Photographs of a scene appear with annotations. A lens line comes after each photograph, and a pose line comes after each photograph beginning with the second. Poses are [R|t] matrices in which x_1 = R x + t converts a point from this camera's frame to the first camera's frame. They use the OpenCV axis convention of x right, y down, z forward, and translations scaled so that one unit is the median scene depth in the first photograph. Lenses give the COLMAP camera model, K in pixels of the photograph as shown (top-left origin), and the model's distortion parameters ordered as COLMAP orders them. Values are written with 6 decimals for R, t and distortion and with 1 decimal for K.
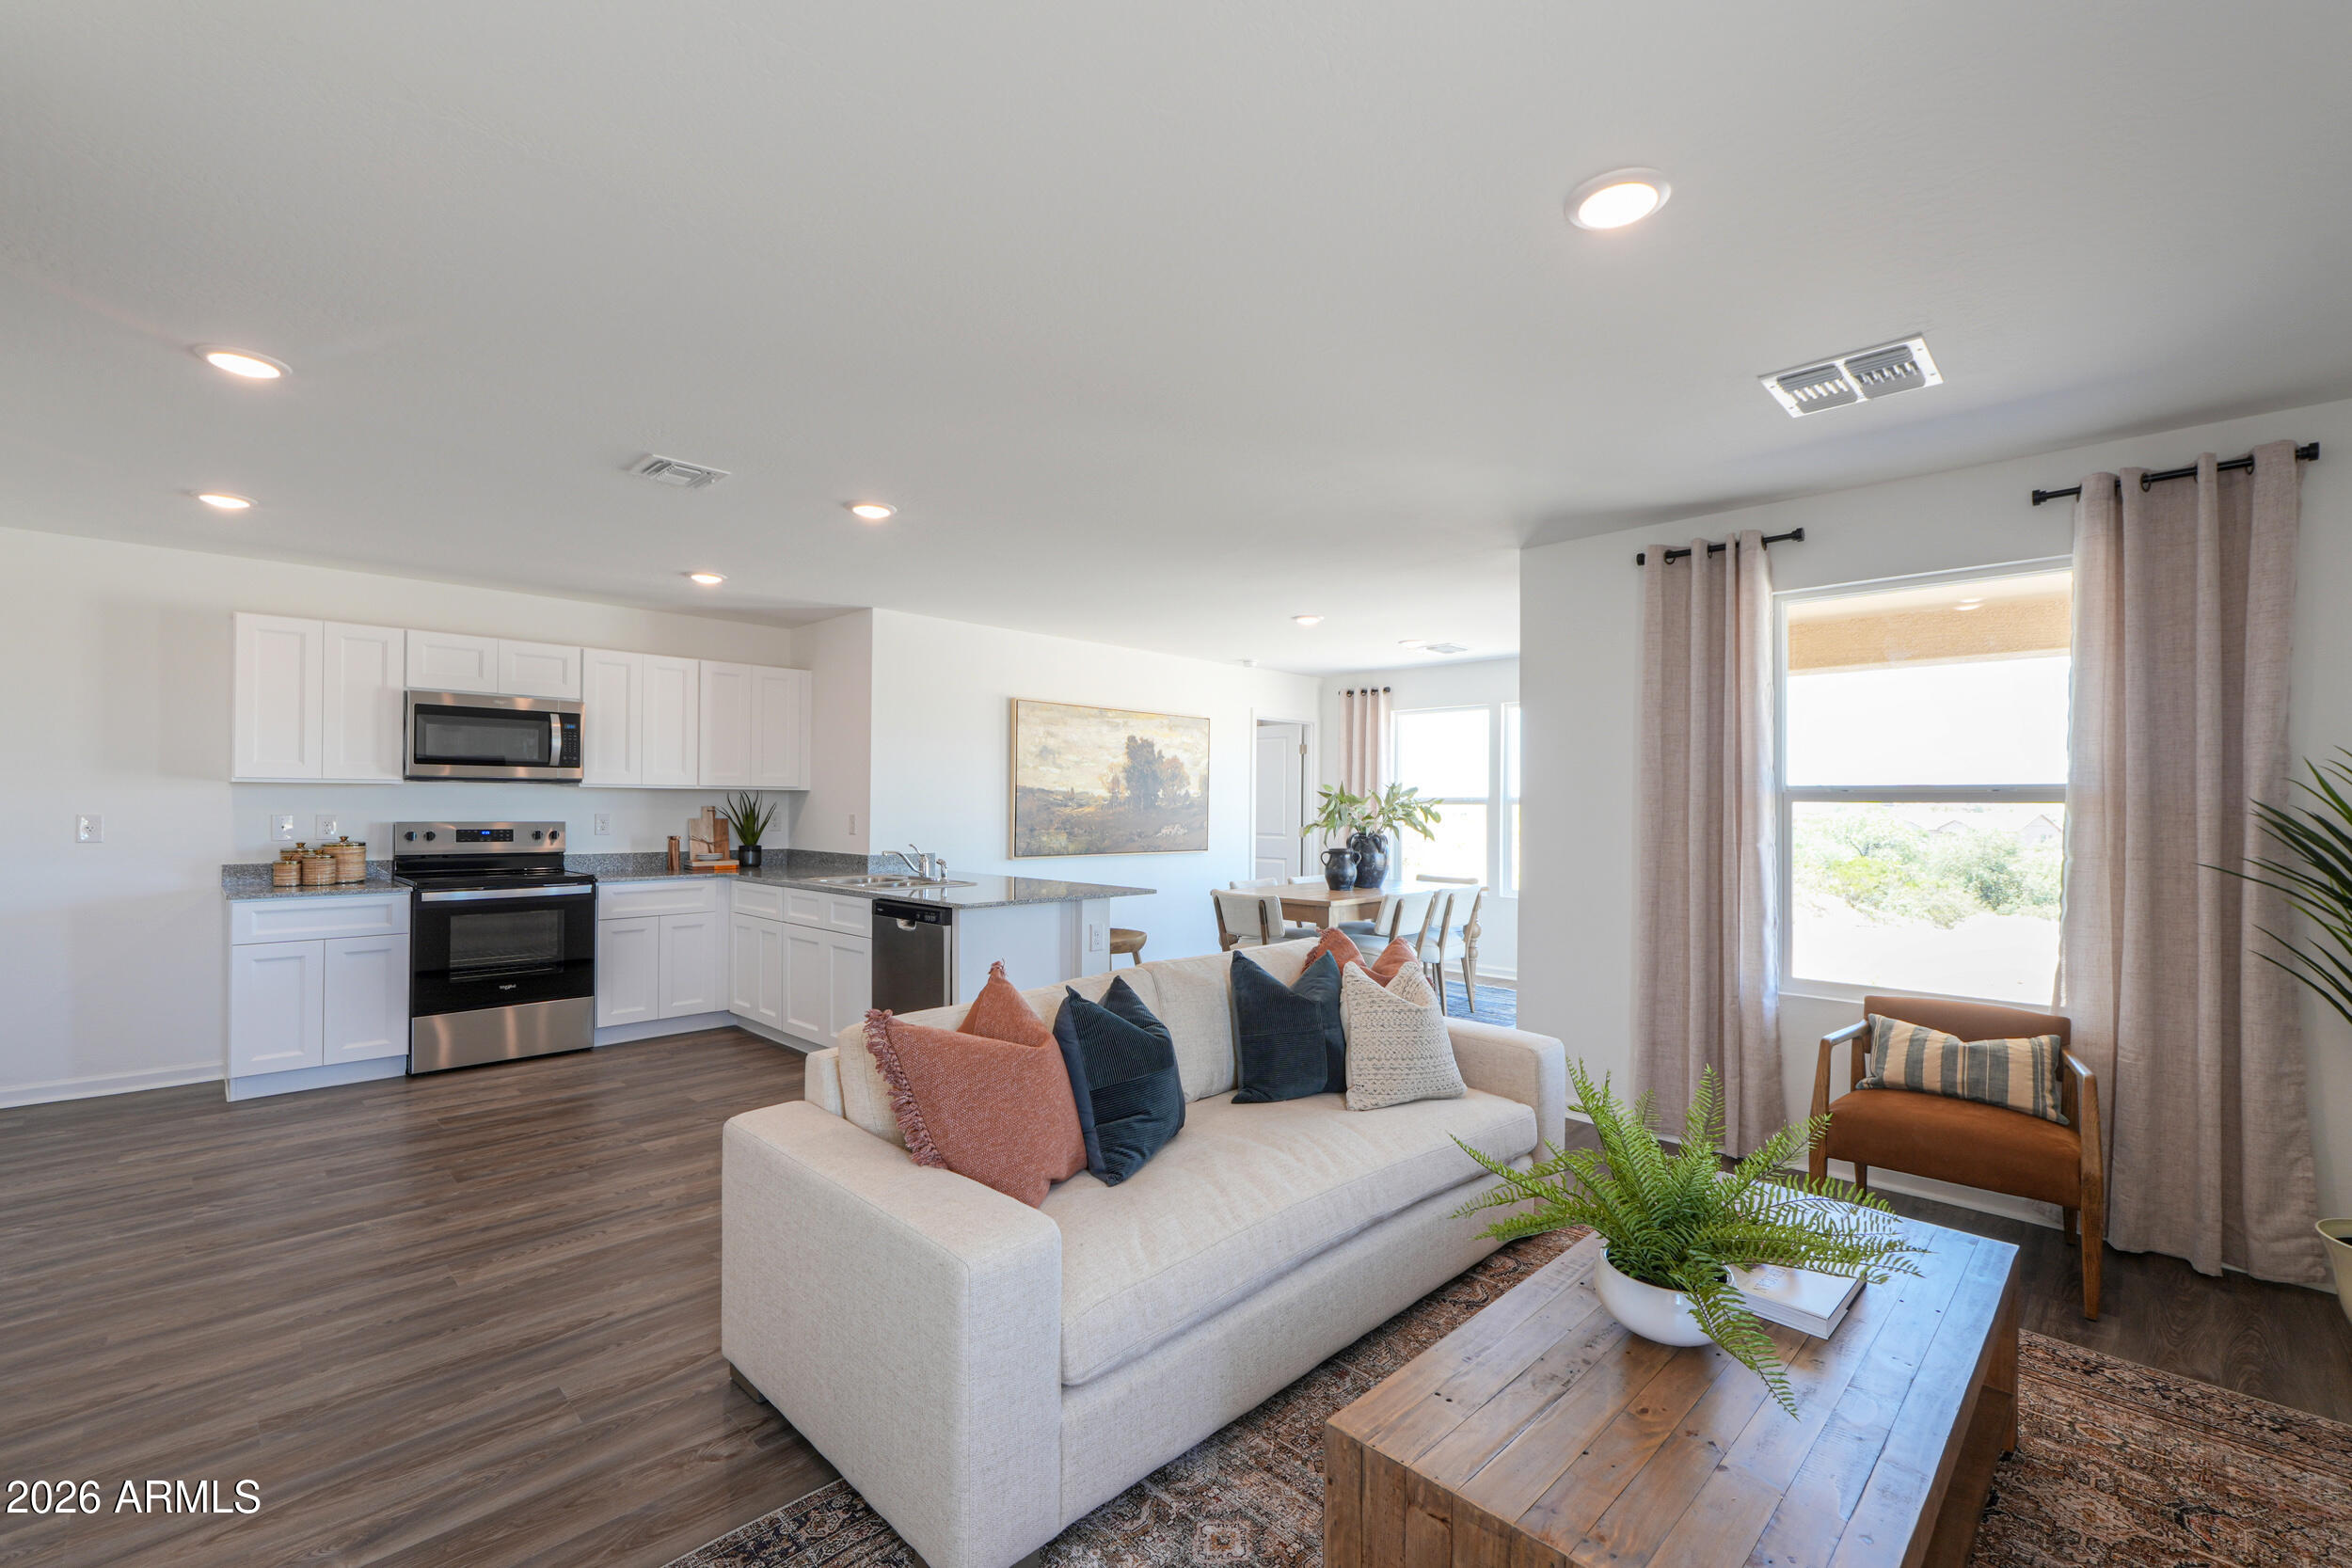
lens RADIAL K [[1005.1, 0, 1169.1], [0, 1005.1, 782.8], [0, 0, 1]] dist [-0.001667, -0.000151]
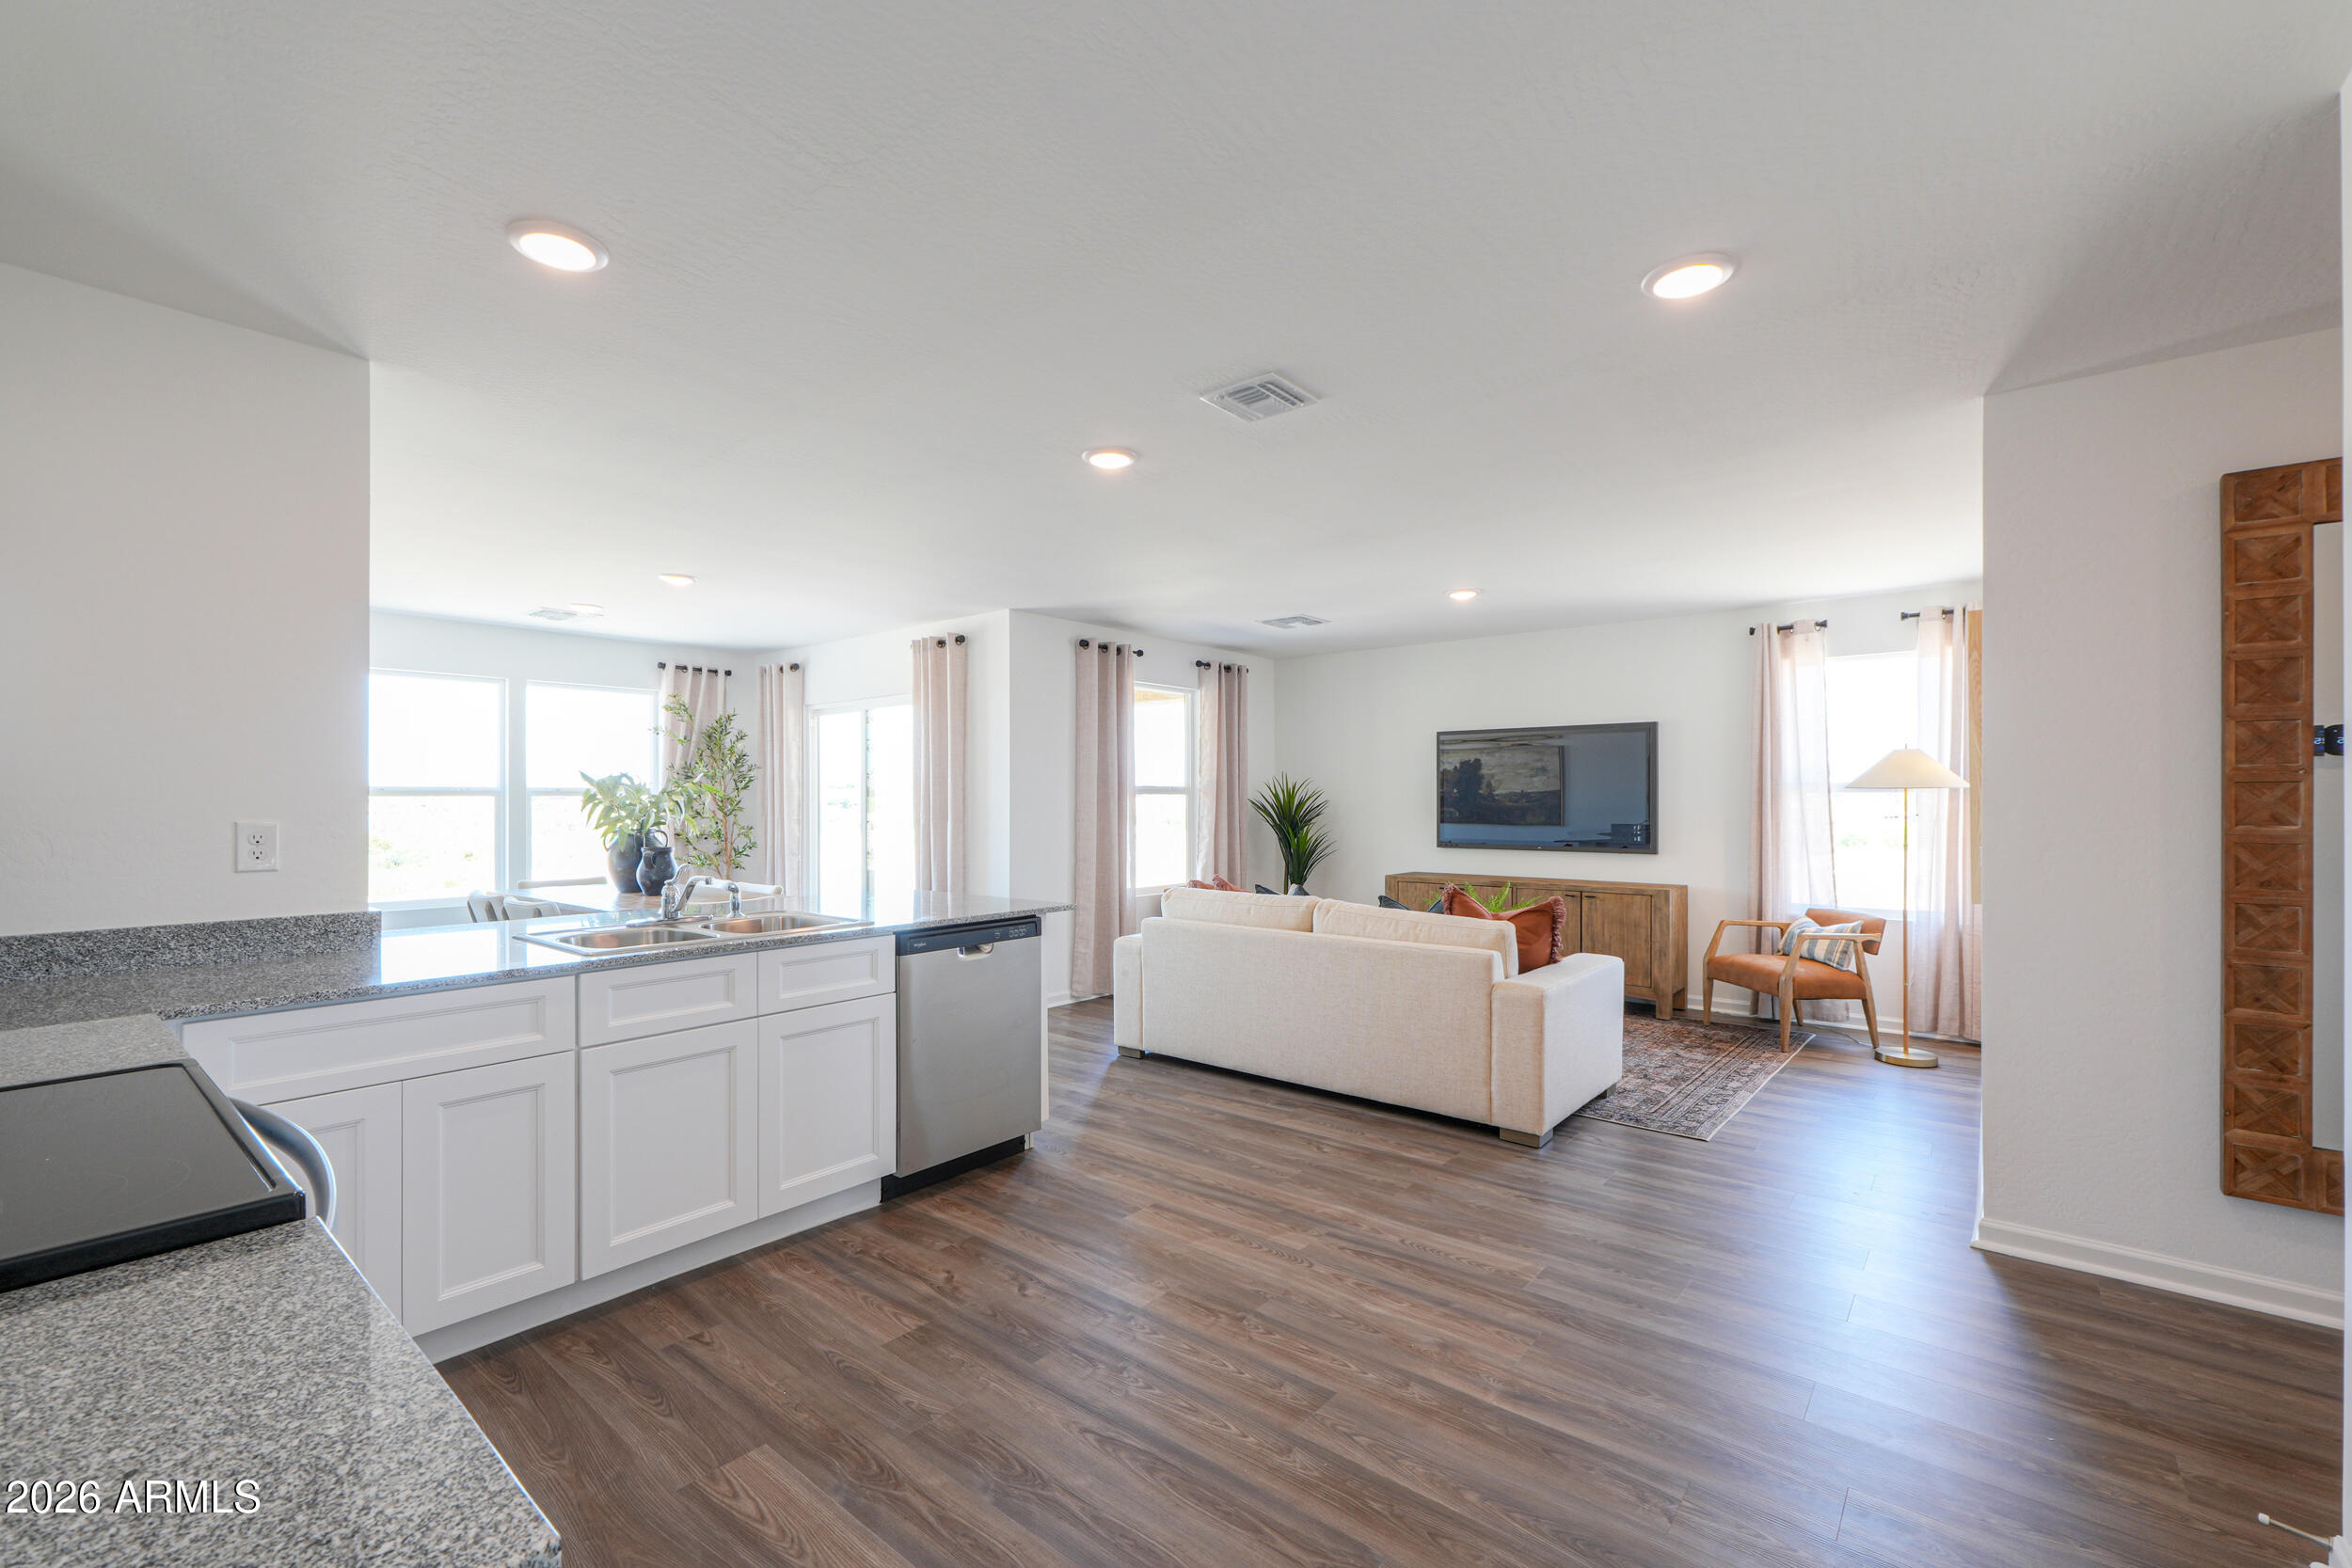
lens RADIAL K [[1005.1, 0, 1169.1], [0, 1005.1, 782.8], [0, 0, 1]] dist [-0.001667, -0.000151]
pose [[-0.092981, 0.008517, 0.995631, -1.328103], [-0.019488, 0.999756, -0.010373, 0.017676], [-0.995477, -0.020367, -0.092792, 1.162745]]
